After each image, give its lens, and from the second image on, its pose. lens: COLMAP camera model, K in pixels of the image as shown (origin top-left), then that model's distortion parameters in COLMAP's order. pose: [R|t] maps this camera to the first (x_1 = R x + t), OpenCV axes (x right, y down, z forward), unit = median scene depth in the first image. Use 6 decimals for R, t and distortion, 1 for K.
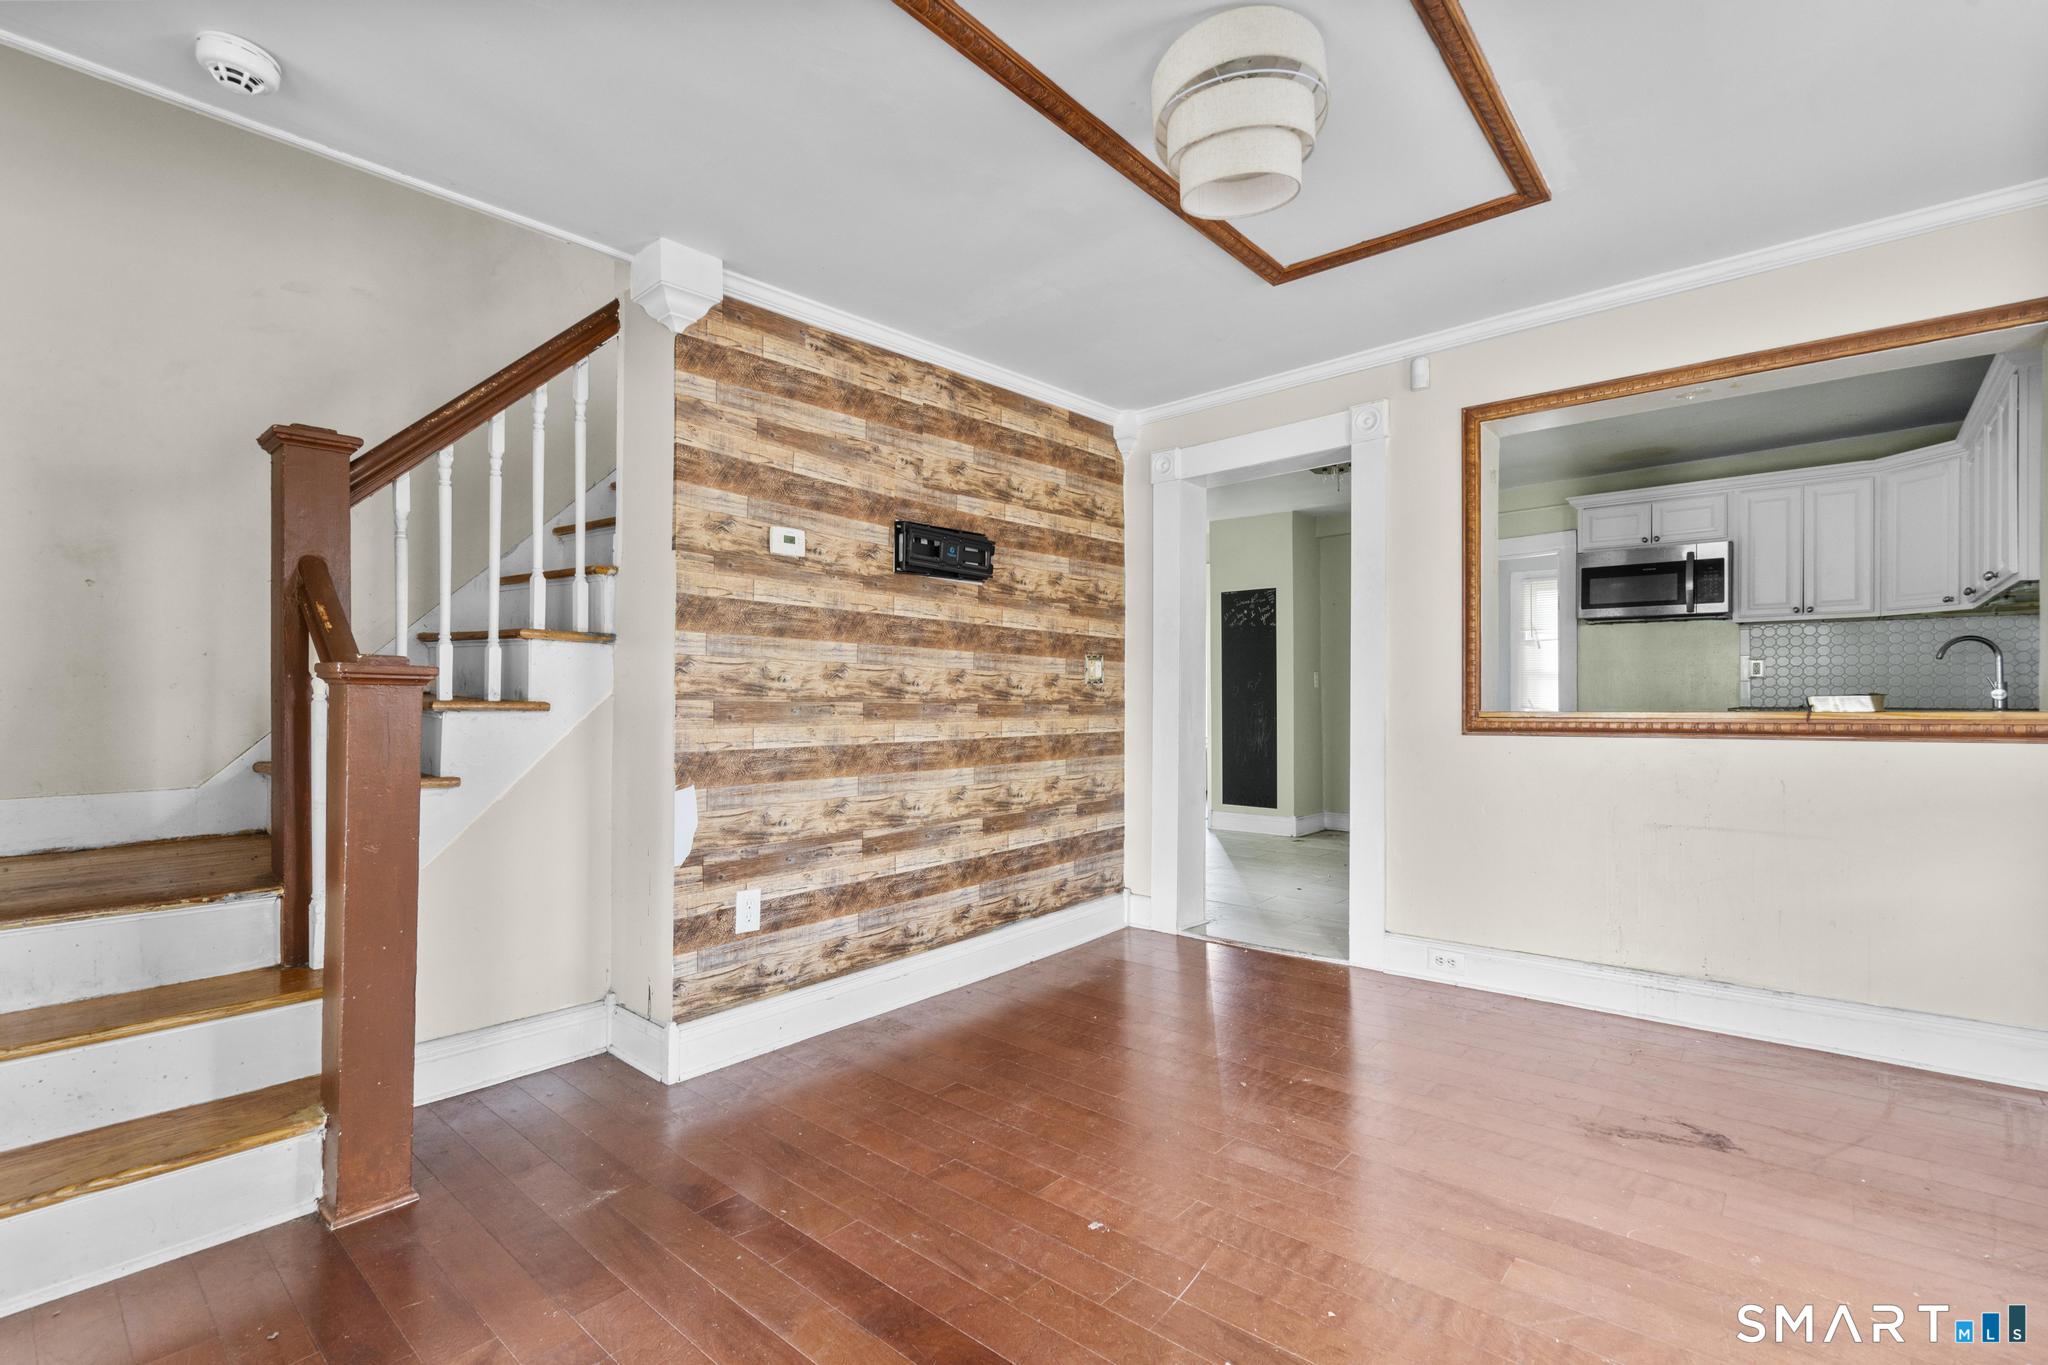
lens RADIAL K [[934.8, 0, 1017.4], [0, 934.8, 693.8], [0, 0, 1]] dist [-0.012573, 0.004562]
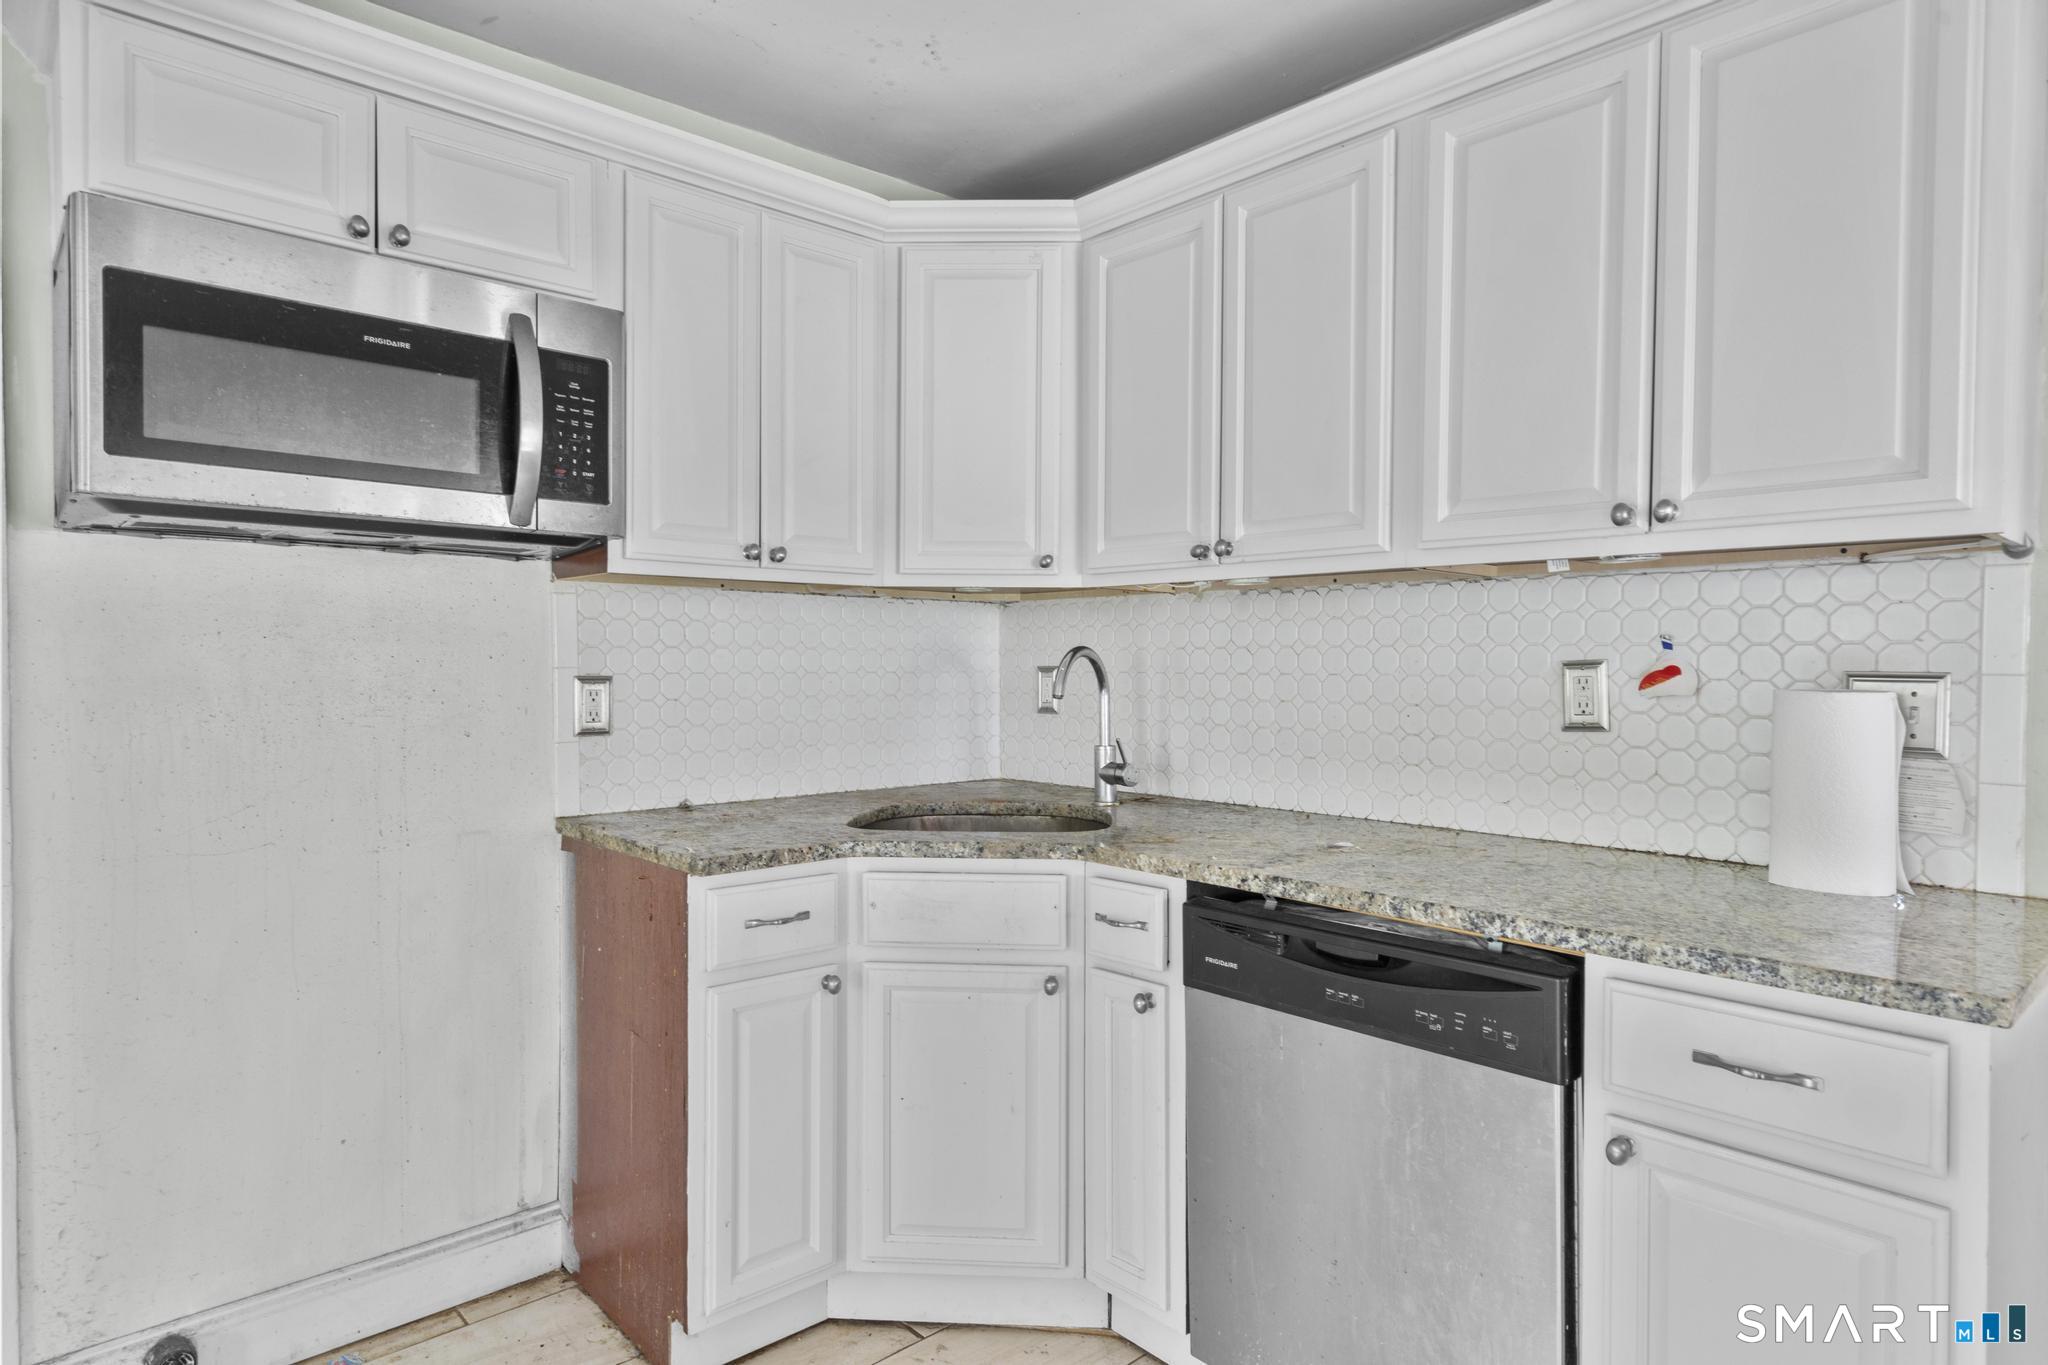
lens RADIAL K [[1166.4, 0, 1025.0], [0, 1166.4, 678.7], [0, 0, 1]] dist [0.004868, 0.000560]
pose [[0.114242, -0.017298, 0.993302, 0.604756], [-0.004609, 0.999828, 0.017942, -0.075032], [-0.993442, -0.006628, 0.114143, 1.267775]]
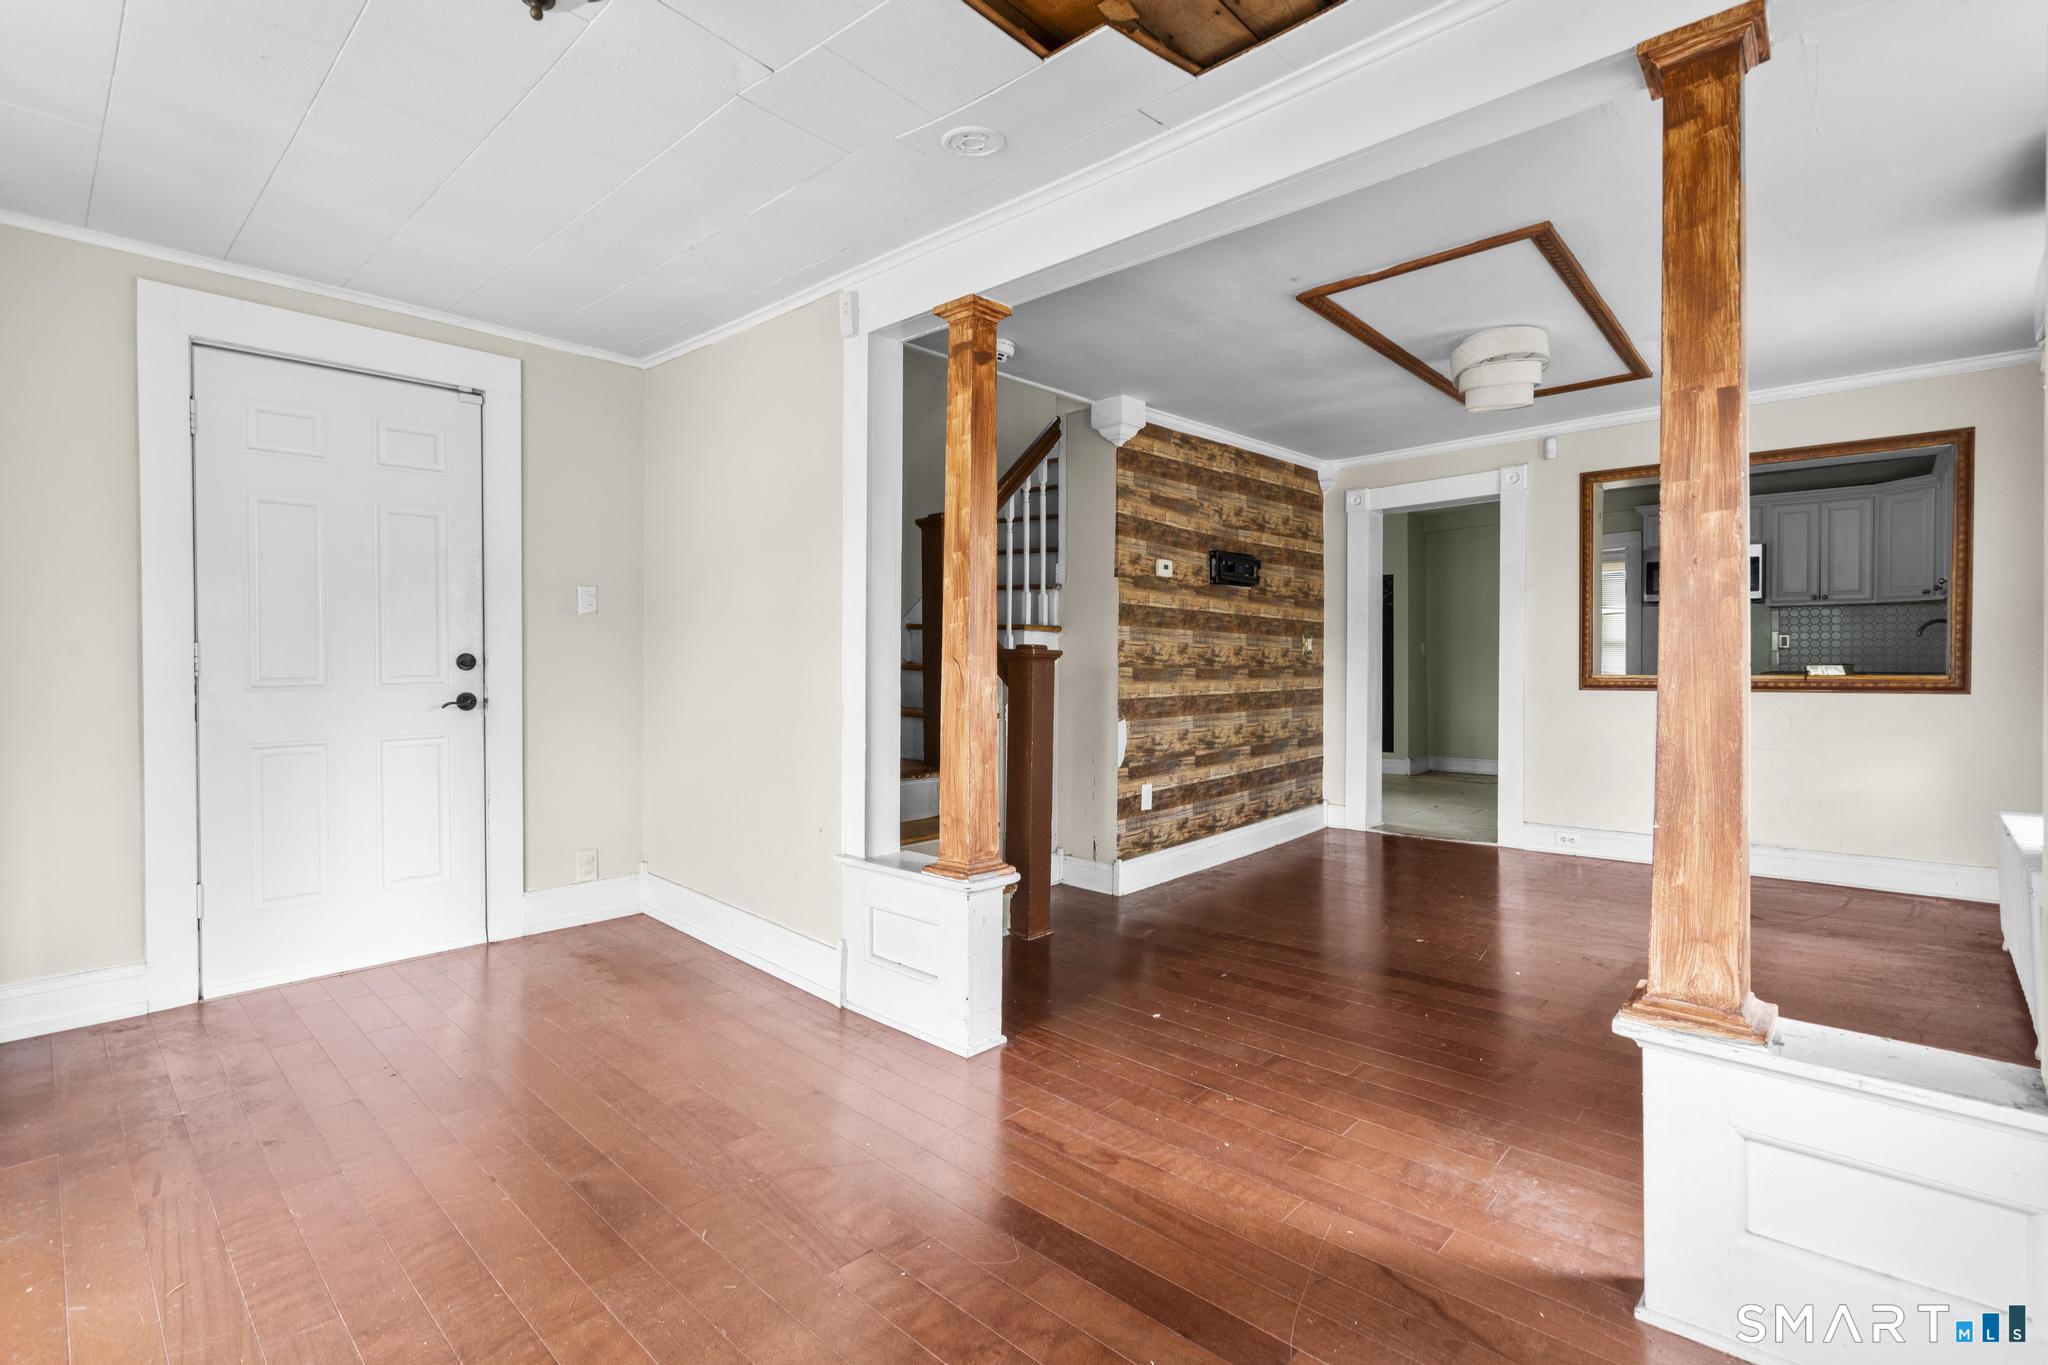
lens RADIAL K [[934.8, 0, 1027.9], [0, 934.8, 666.9], [0, 0, 1]] dist [-0.012573, 0.004562]
pose [[0.999811, 0.000510, -0.019422, -0.371031], [-0.000298, 0.999940, 0.010910, -0.009369], [0.019426, -0.010902, 0.999752, -0.503146]]
